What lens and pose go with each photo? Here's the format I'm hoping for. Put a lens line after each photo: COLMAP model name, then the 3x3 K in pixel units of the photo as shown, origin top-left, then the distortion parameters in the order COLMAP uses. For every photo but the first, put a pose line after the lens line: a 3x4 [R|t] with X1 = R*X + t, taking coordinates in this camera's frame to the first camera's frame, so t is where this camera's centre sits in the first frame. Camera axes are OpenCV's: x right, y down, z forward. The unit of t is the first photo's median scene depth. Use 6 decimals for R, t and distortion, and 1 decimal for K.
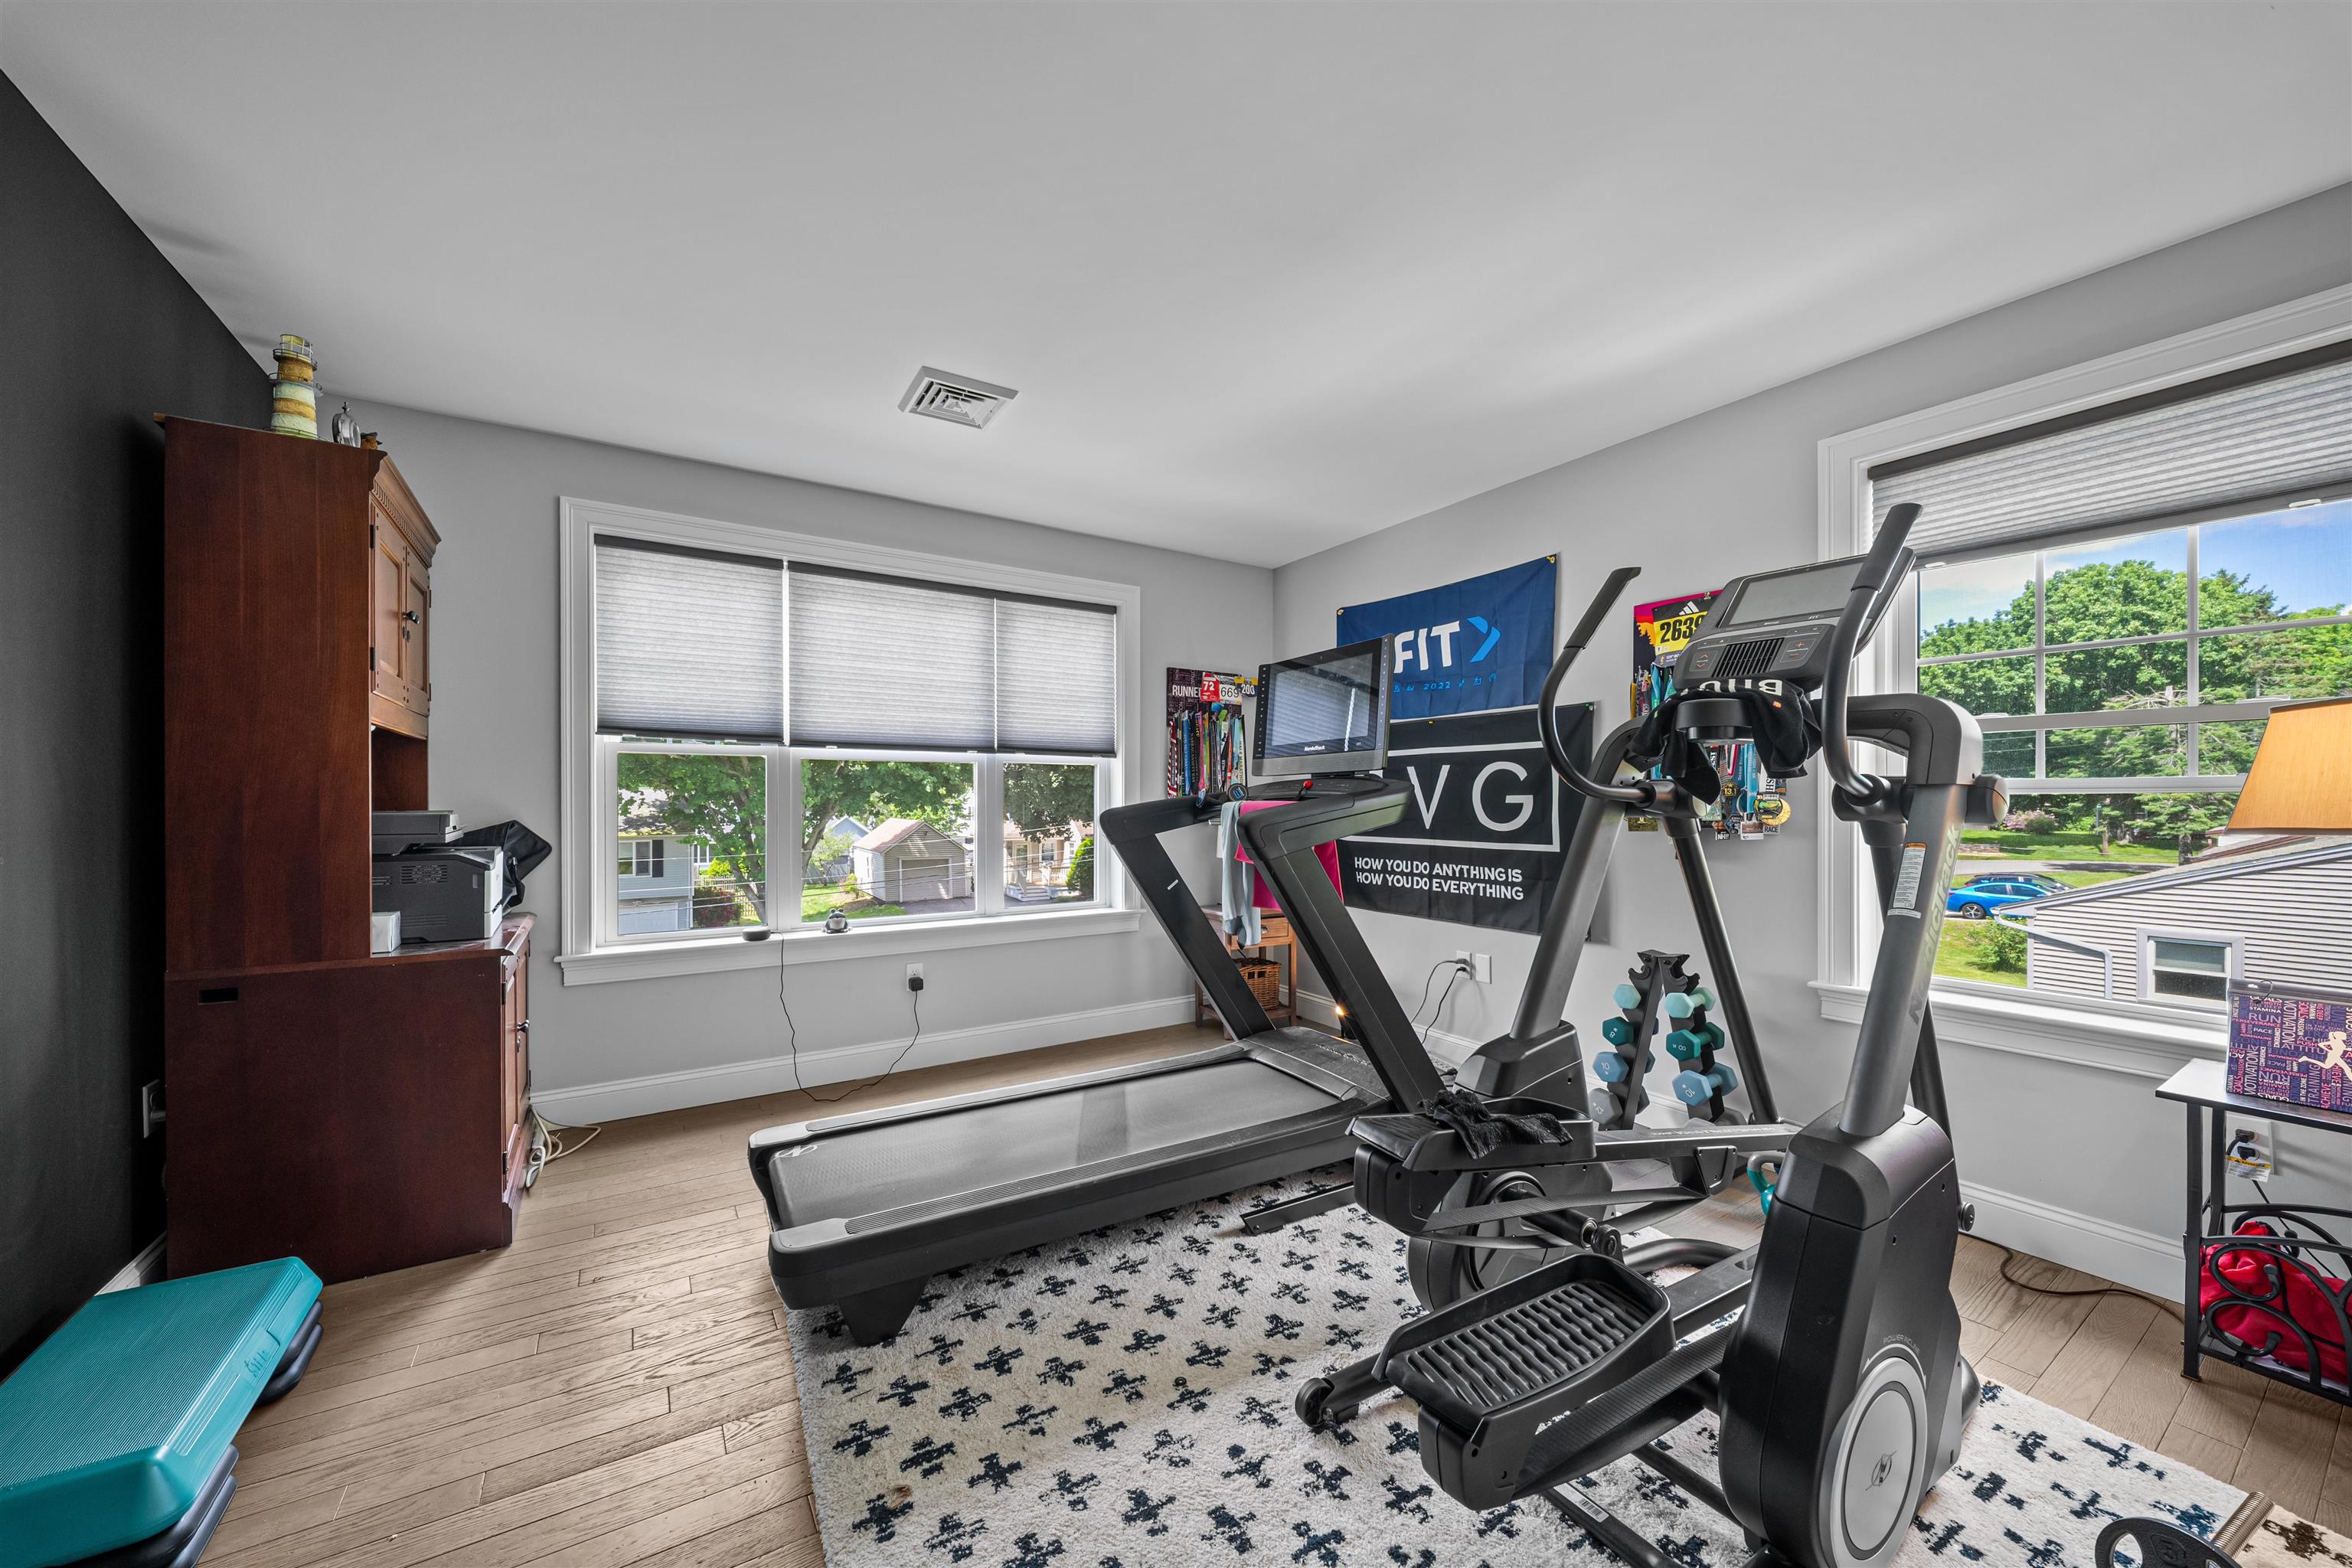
lens RADIAL K [[877.7, 0, 1169.6], [0, 877.7, 810.9], [0, 0, 1]] dist [0.000216, 0.000024]
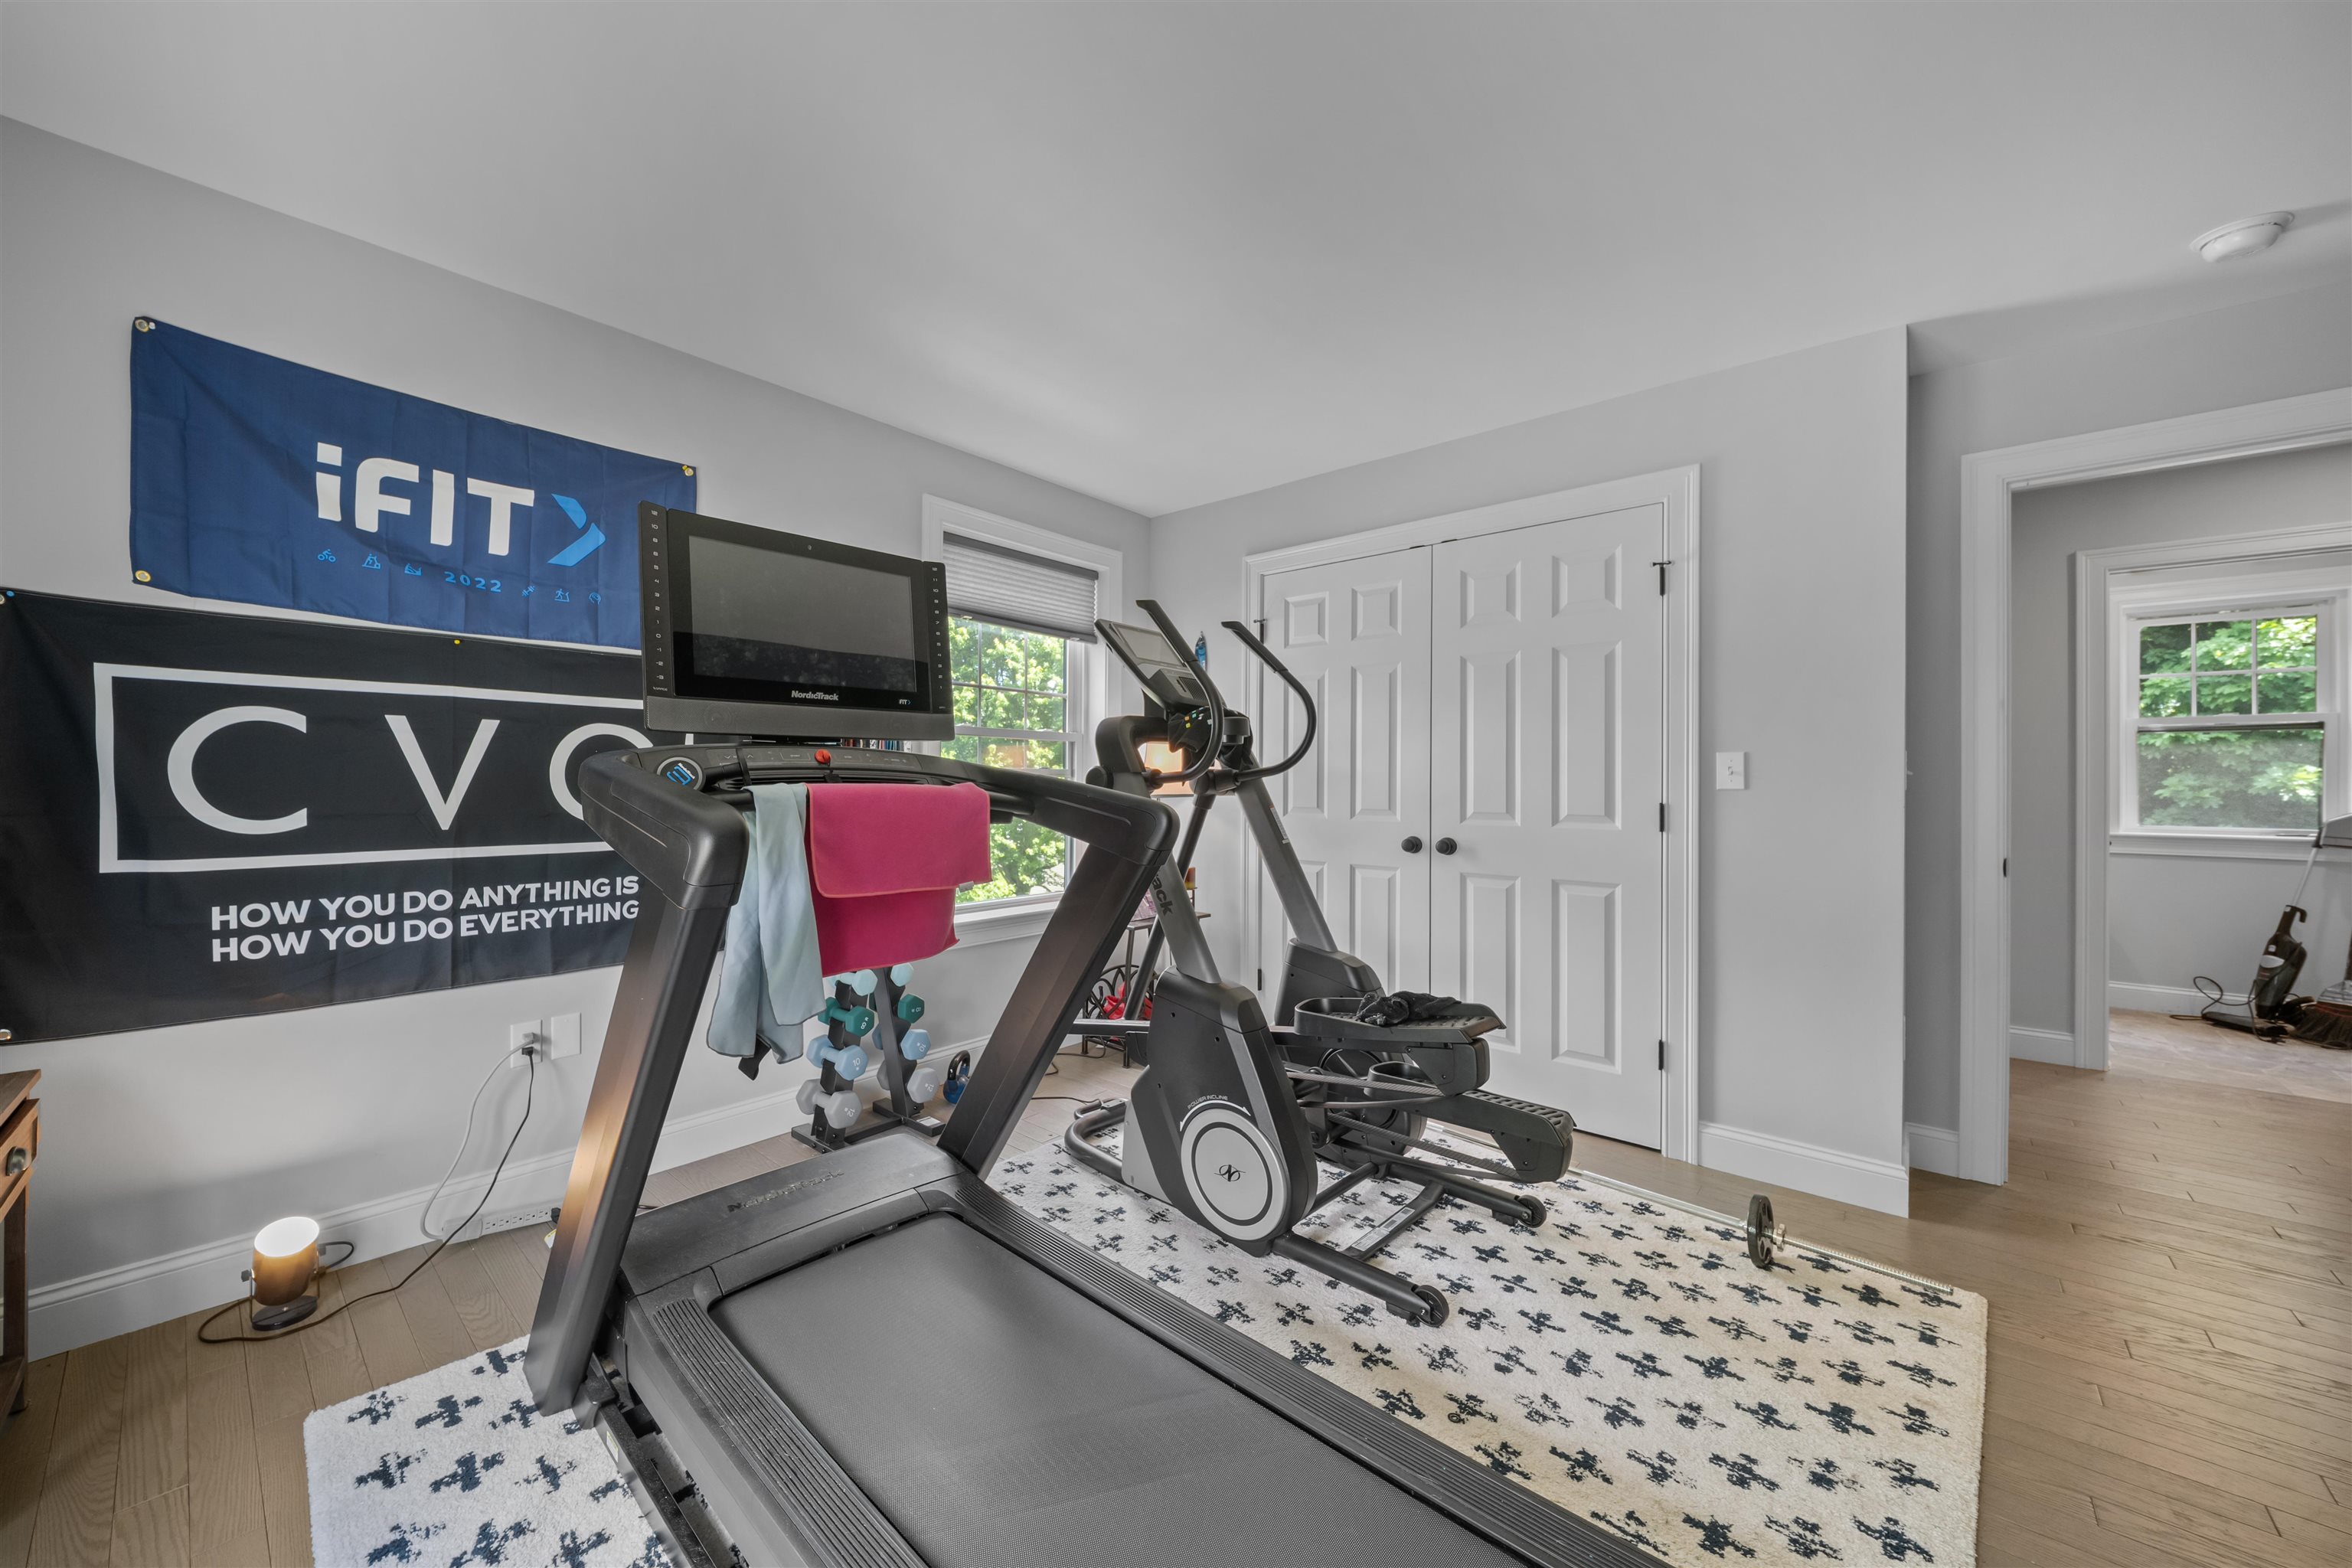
lens RADIAL K [[829.5, 0, 1175.2], [0, 829.5, 774.7], [0, 0, 1]] dist [-0.000128, -0.000034]
pose [[-0.268405, 0.002180, 0.963304, -0.351389], [0.002090, 0.999996, -0.001681, -0.013177], [-0.963304, 0.001562, -0.268409, 0.709287]]
